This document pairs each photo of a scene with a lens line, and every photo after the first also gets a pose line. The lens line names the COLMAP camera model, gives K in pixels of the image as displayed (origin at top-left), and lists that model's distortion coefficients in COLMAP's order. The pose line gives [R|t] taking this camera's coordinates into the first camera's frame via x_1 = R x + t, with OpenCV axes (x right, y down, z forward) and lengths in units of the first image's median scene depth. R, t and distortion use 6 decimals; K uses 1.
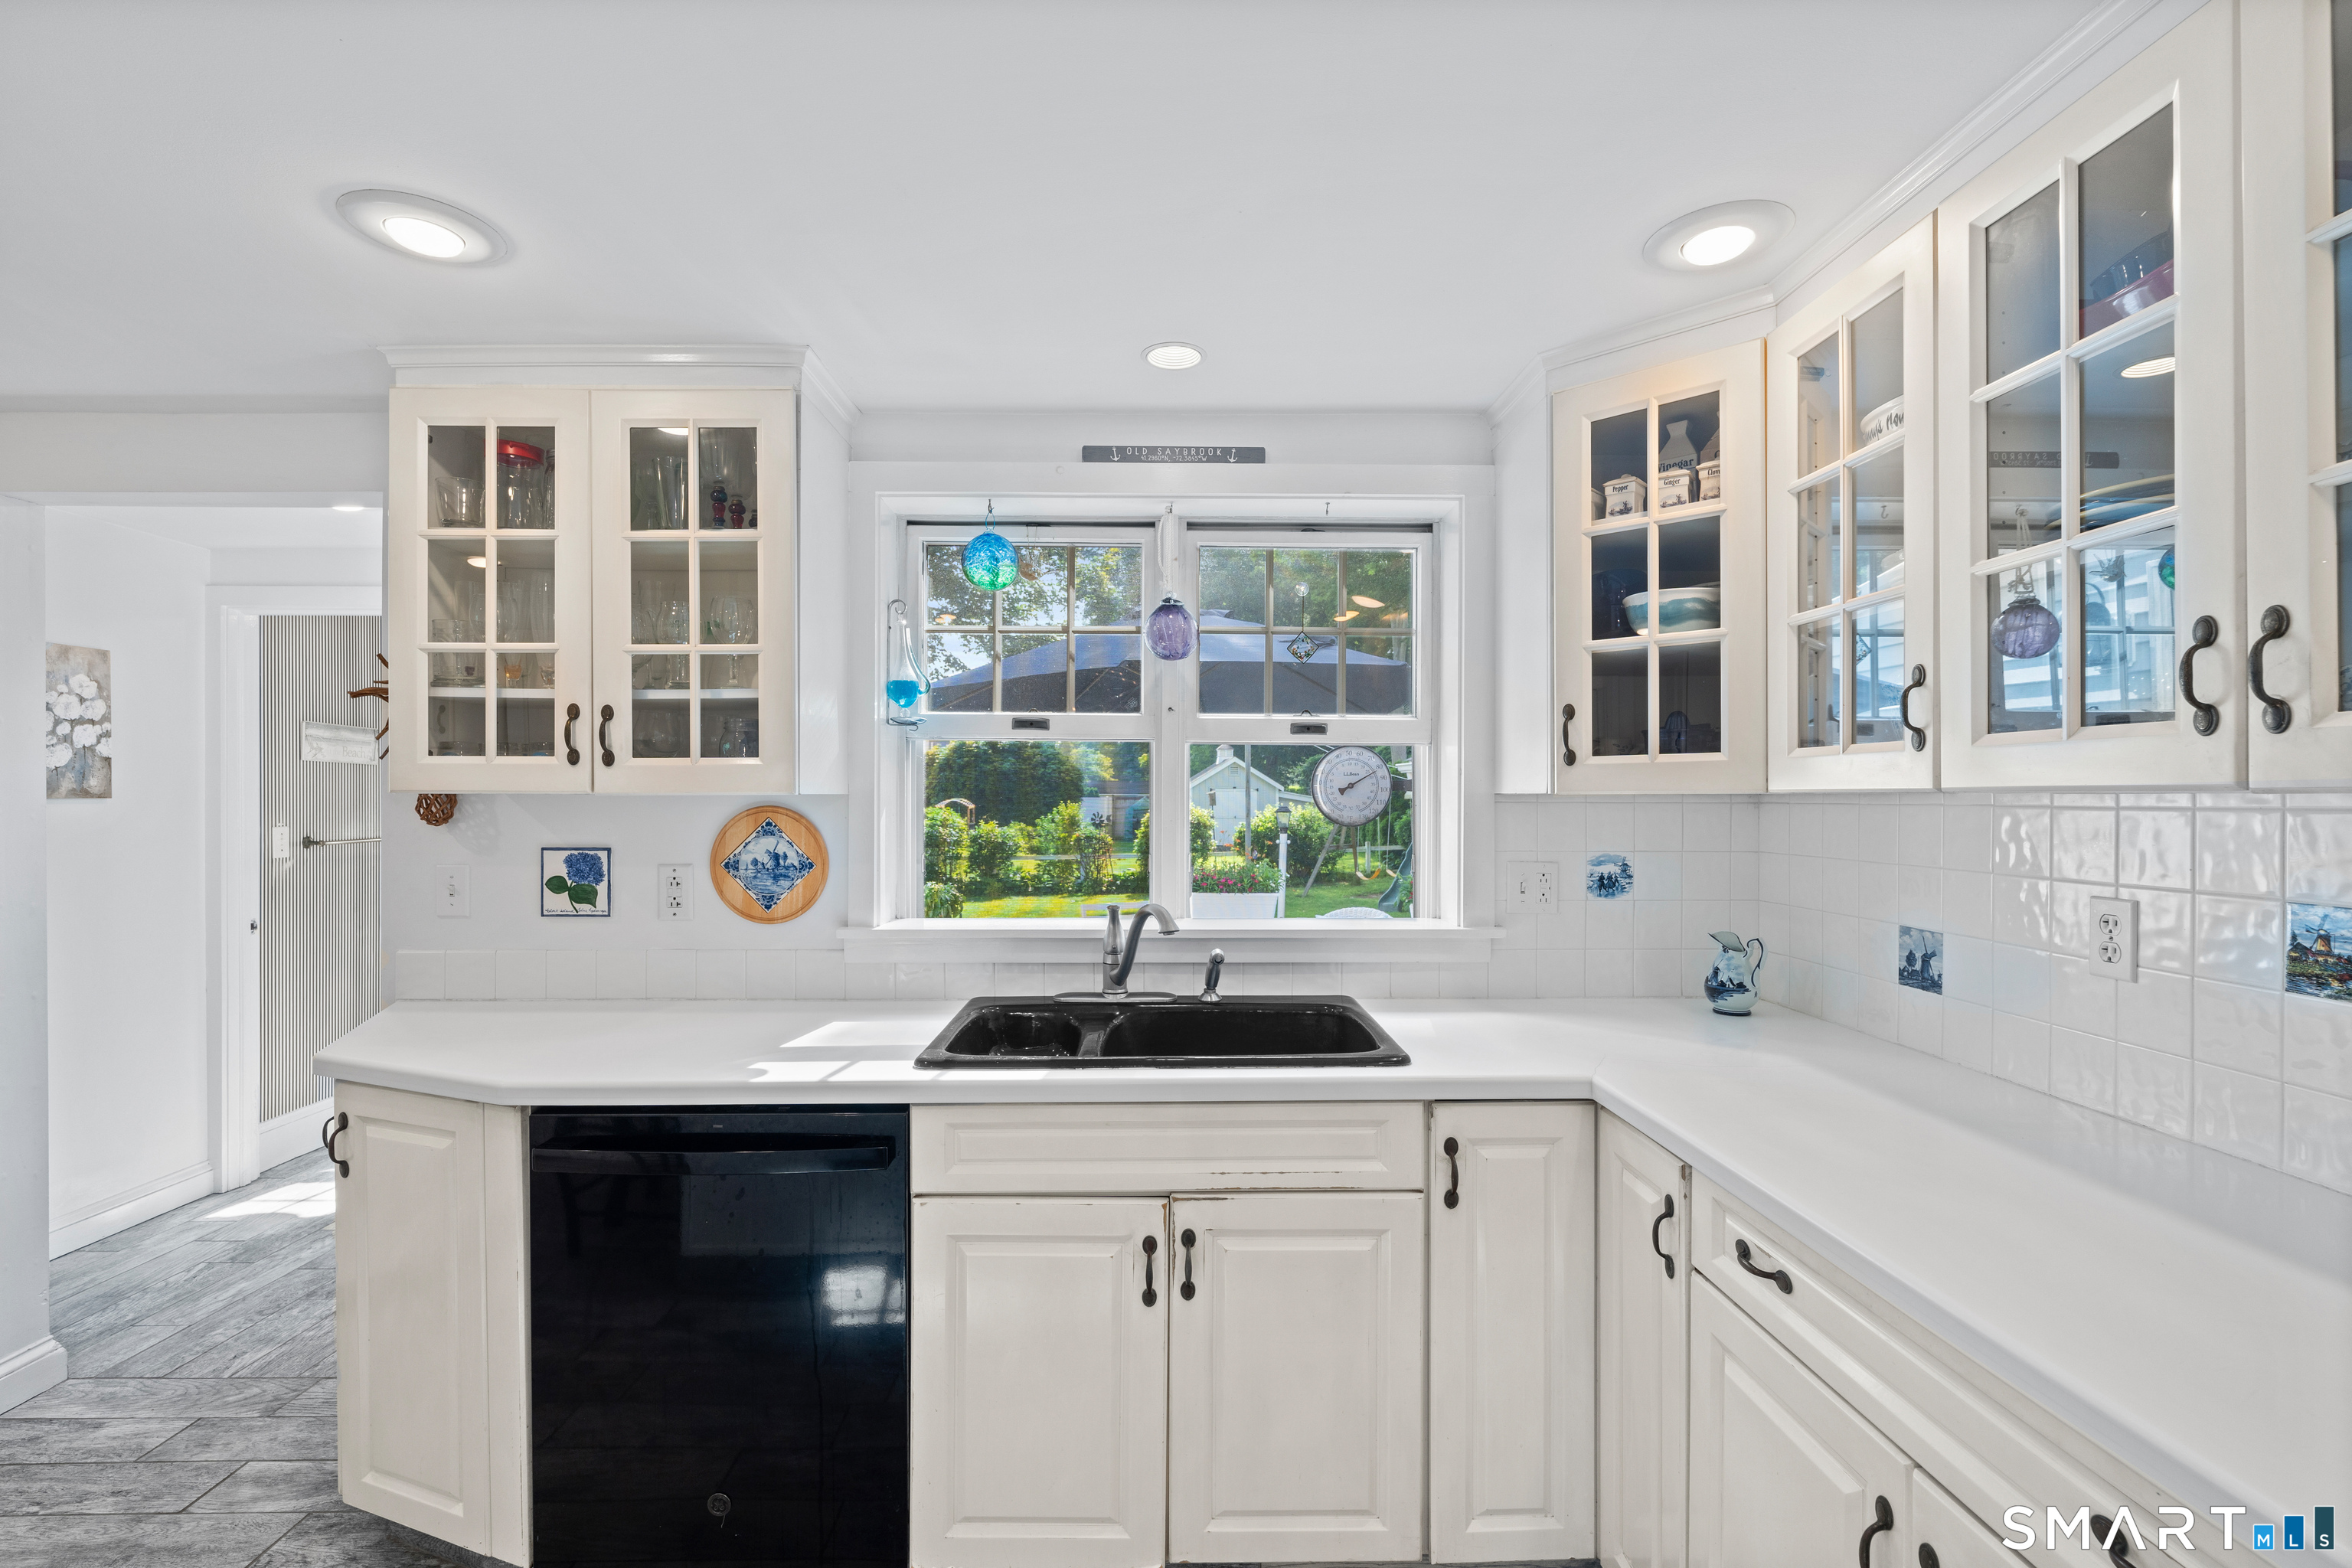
lens RADIAL K [[1051.7, 0, 1179.7], [0, 1051.7, 799.0], [0, 0, 1]] dist [-0.005051, 0.000570]
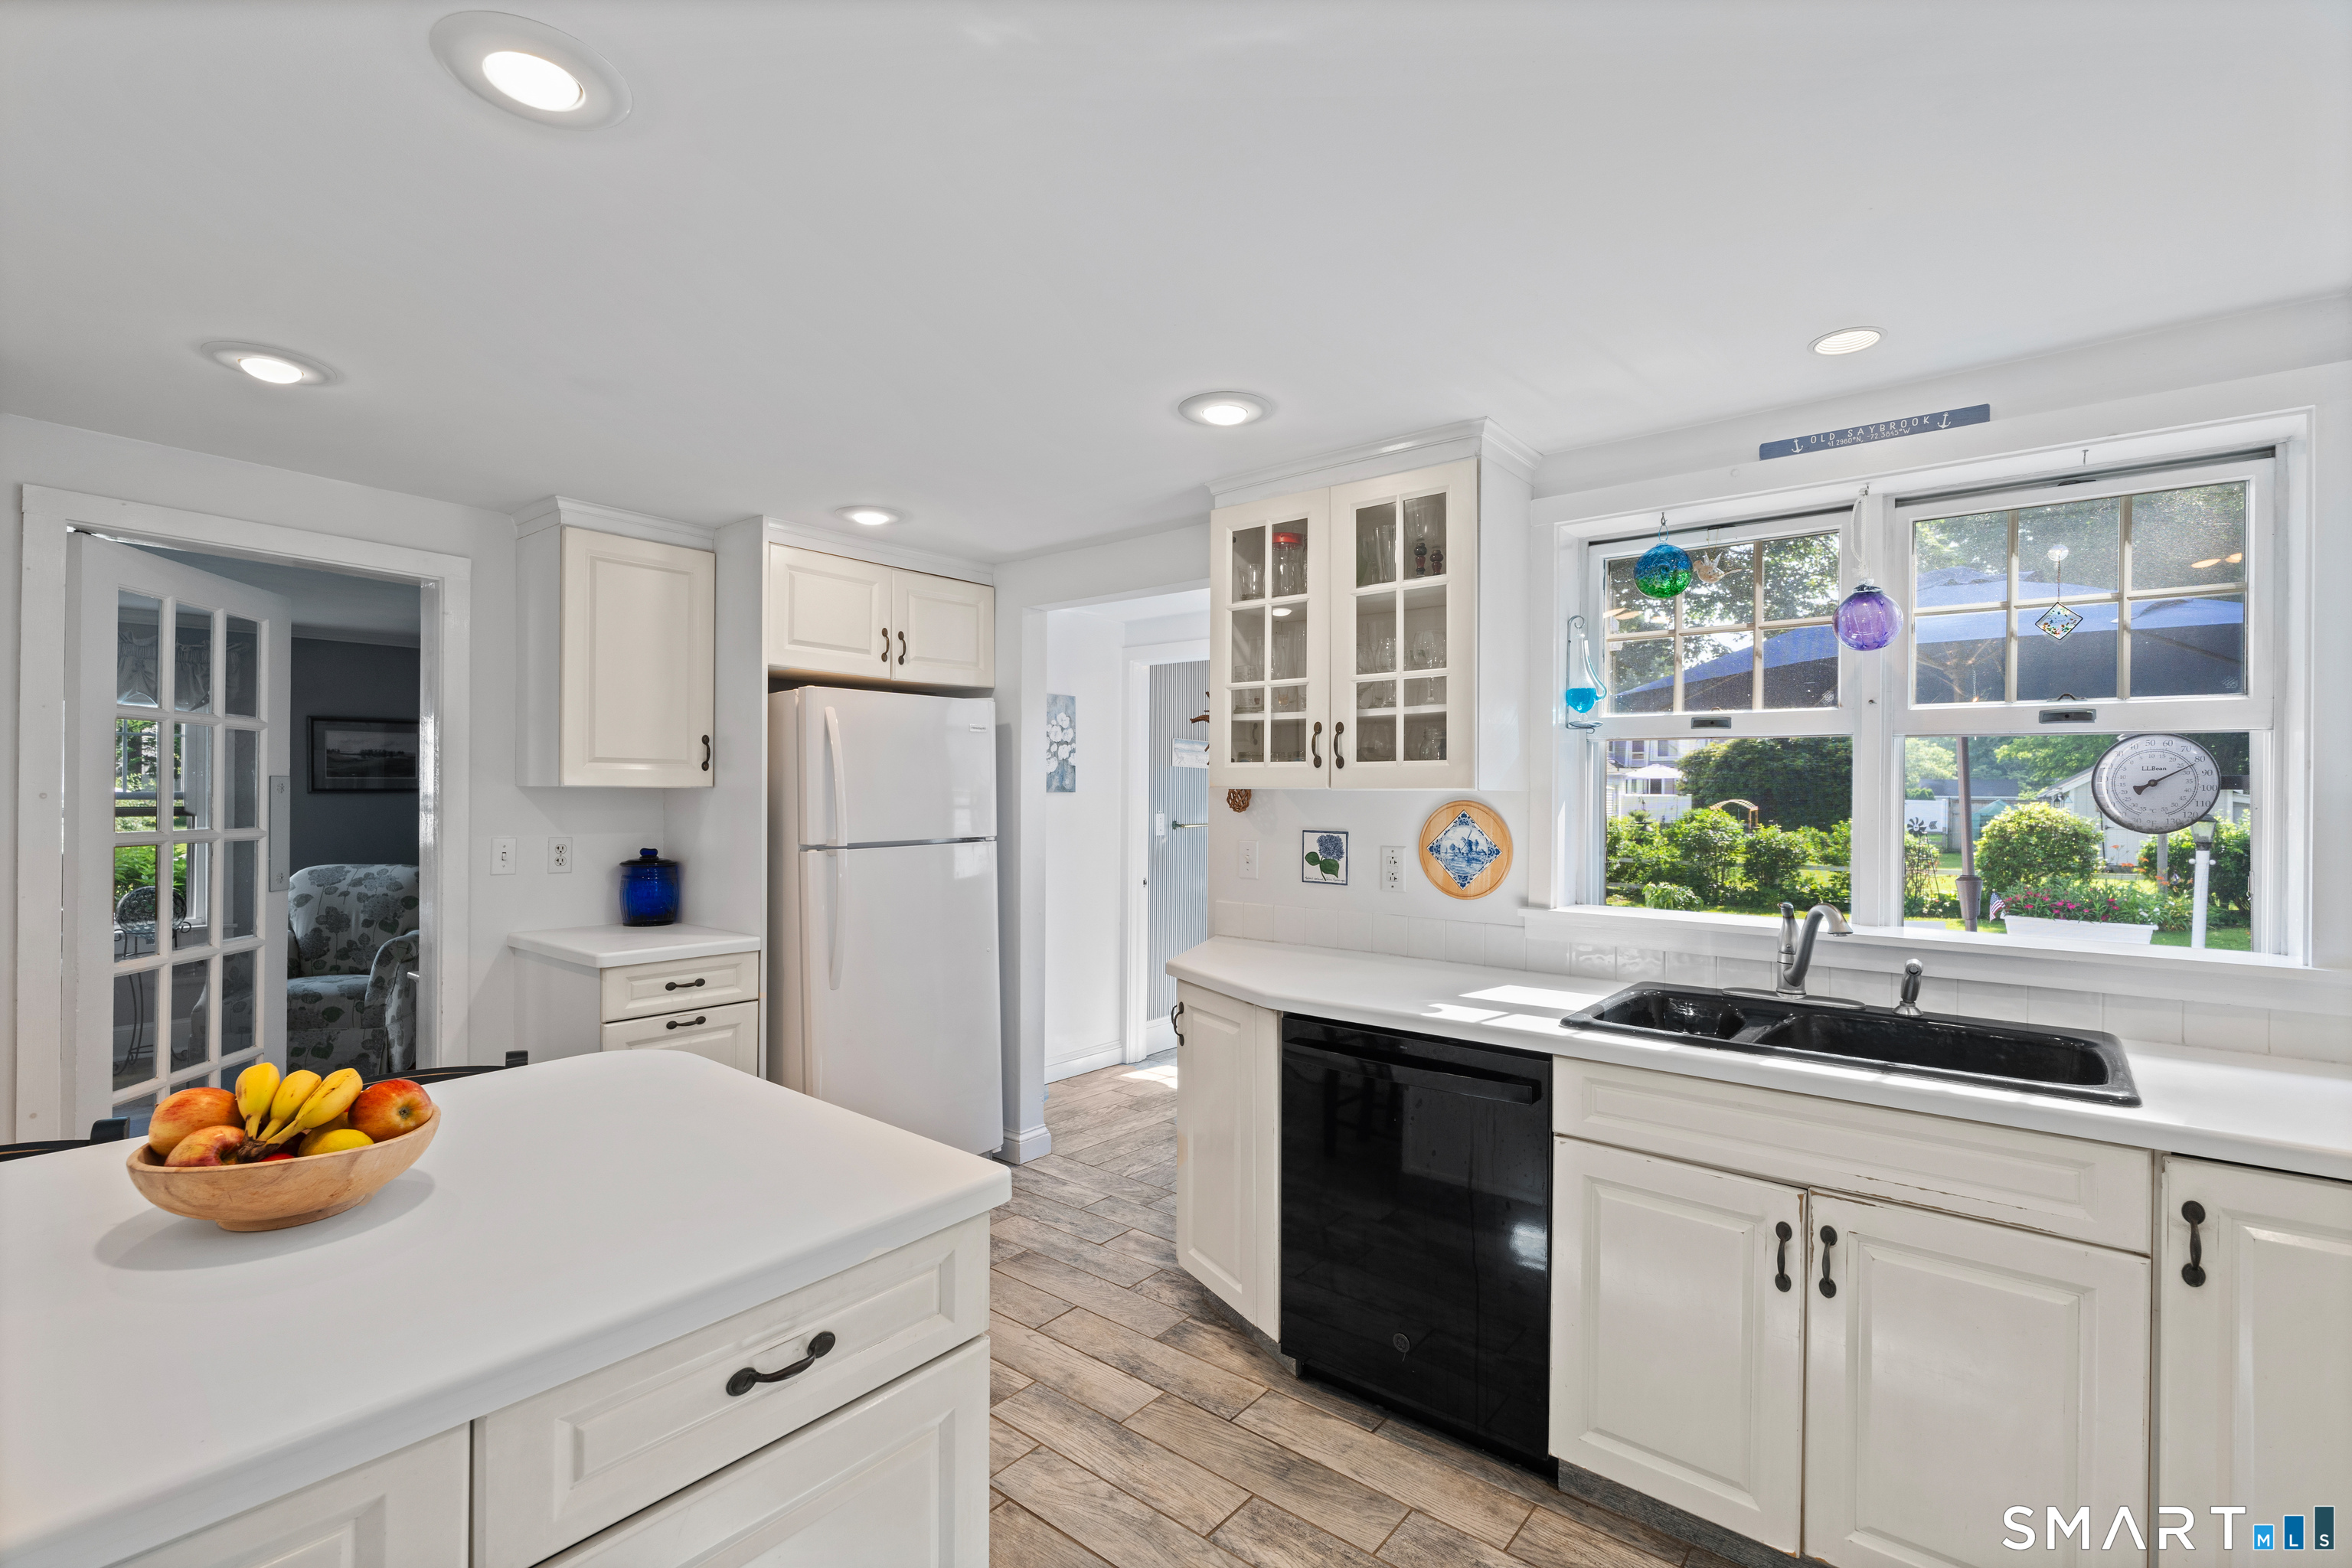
lens RADIAL K [[1058.7, 0, 1177.5], [0, 1058.7, 789.7], [0, 0, 1]] dist [-0.001706, 0.000375]
pose [[0.764121, 0.003119, -0.645066, 0.140087], [-0.008821, 0.999945, -0.005614, 0.004235], [0.645013, 0.009980, 0.764106, -0.131615]]
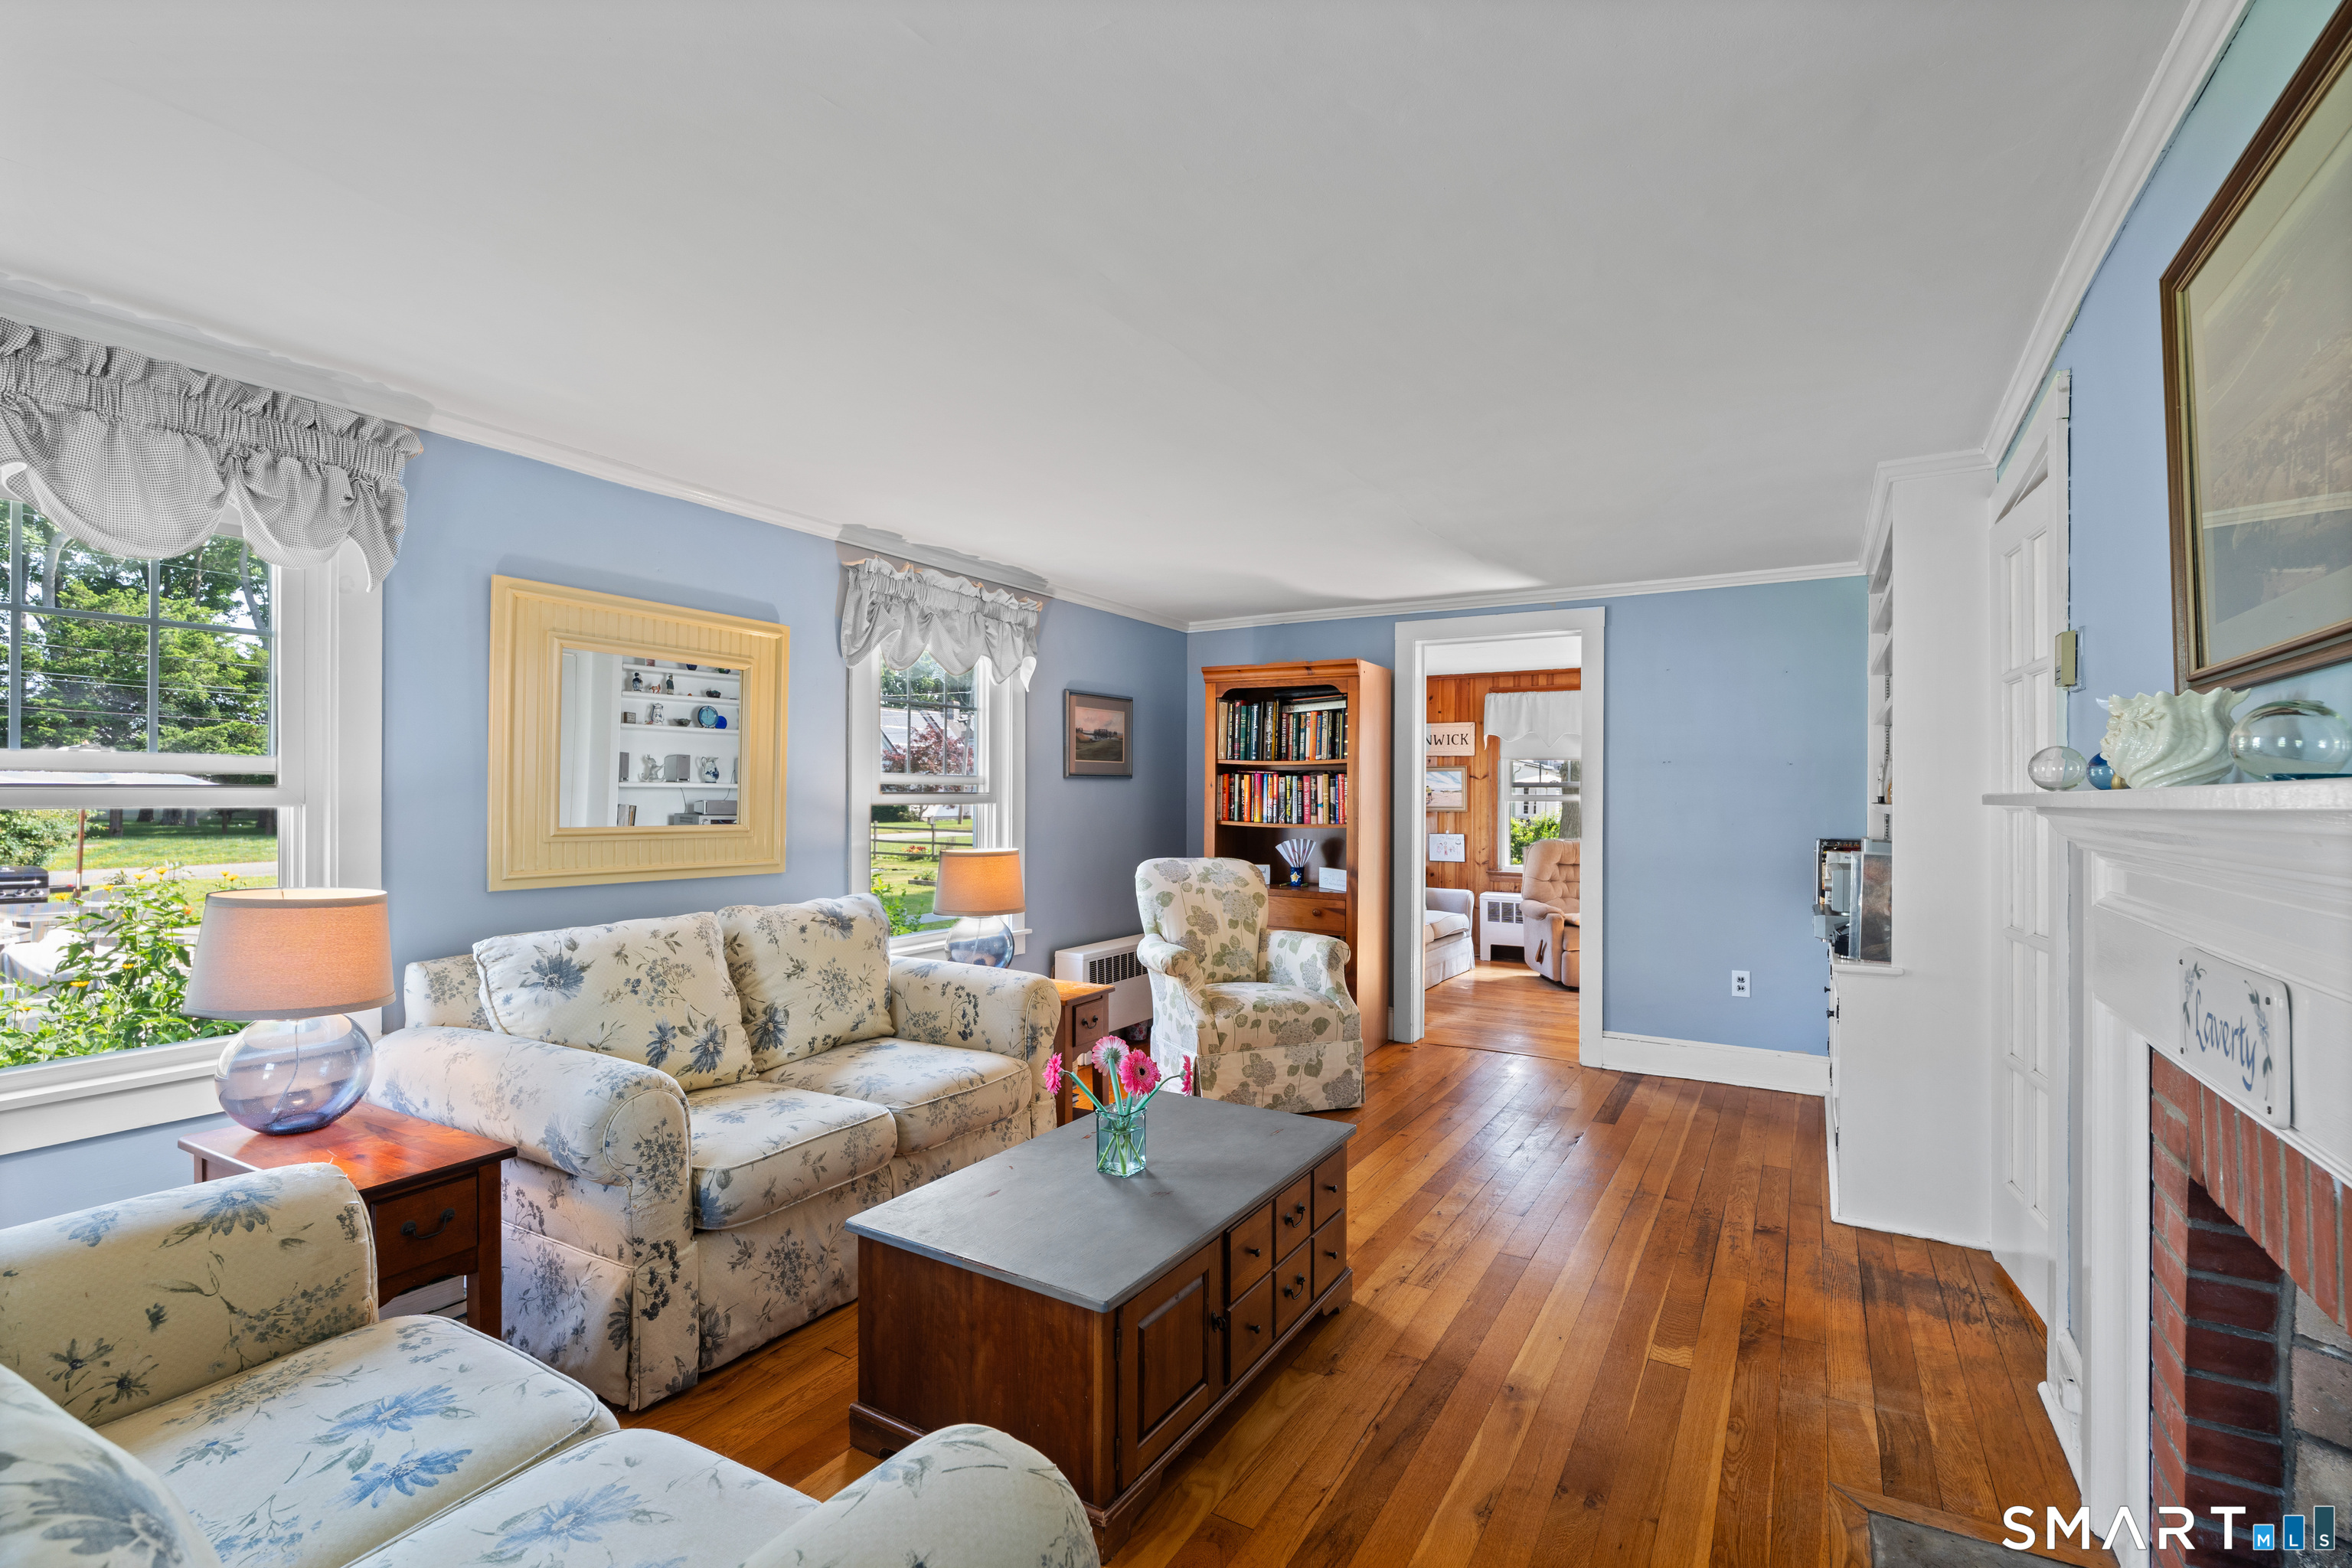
lens RADIAL K [[1048.2, 0, 1176.0], [0, 1048.2, 784.0], [0, 0, 1]] dist [-0.002673, 0.000905]
pose [[0.845295, -0.001868, -0.534296, -1.720602], [-0.006549, 0.999883, -0.013858, 0.058029], [0.534259, 0.015213, 0.845184, -1.280664]]
